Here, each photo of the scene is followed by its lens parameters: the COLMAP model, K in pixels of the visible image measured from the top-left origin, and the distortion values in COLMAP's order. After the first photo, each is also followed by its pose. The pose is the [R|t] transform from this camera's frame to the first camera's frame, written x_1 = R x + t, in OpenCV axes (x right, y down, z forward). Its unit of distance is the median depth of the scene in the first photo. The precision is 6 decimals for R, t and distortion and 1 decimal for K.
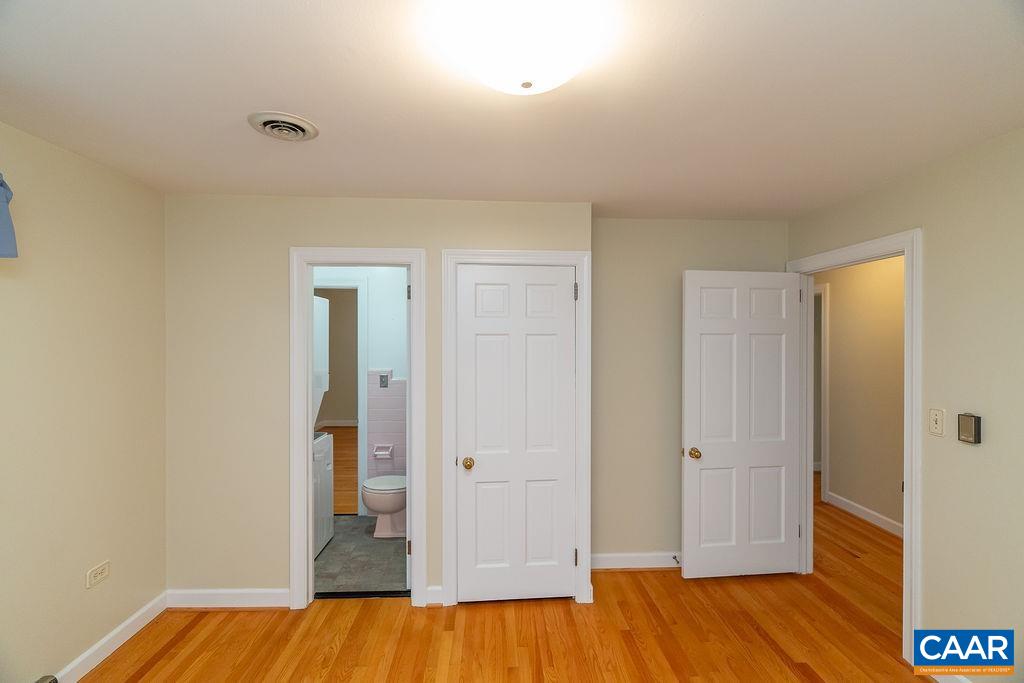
lens RADIAL K [[464.5, 0, 511.2], [0, 464.5, 346.3], [0, 0, 1]] dist [-0.000826, 0.000518]
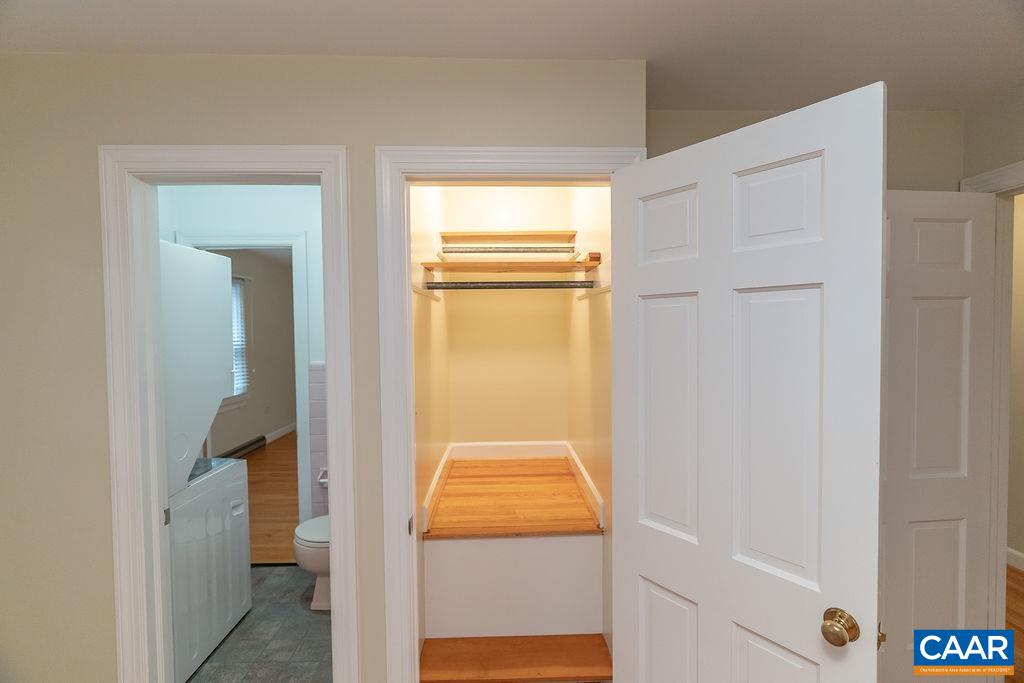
lens RADIAL K [[464.5, 0, 515.0], [0, 464.5, 341.7], [0, 0, 1]] dist [-0.000826, 0.000518]
pose [[0.999890, -0.011680, -0.009177, 0.016277], [0.011836, 0.999783, 0.017116, 0.010619], [0.008975, -0.017223, 0.999811, 0.352503]]
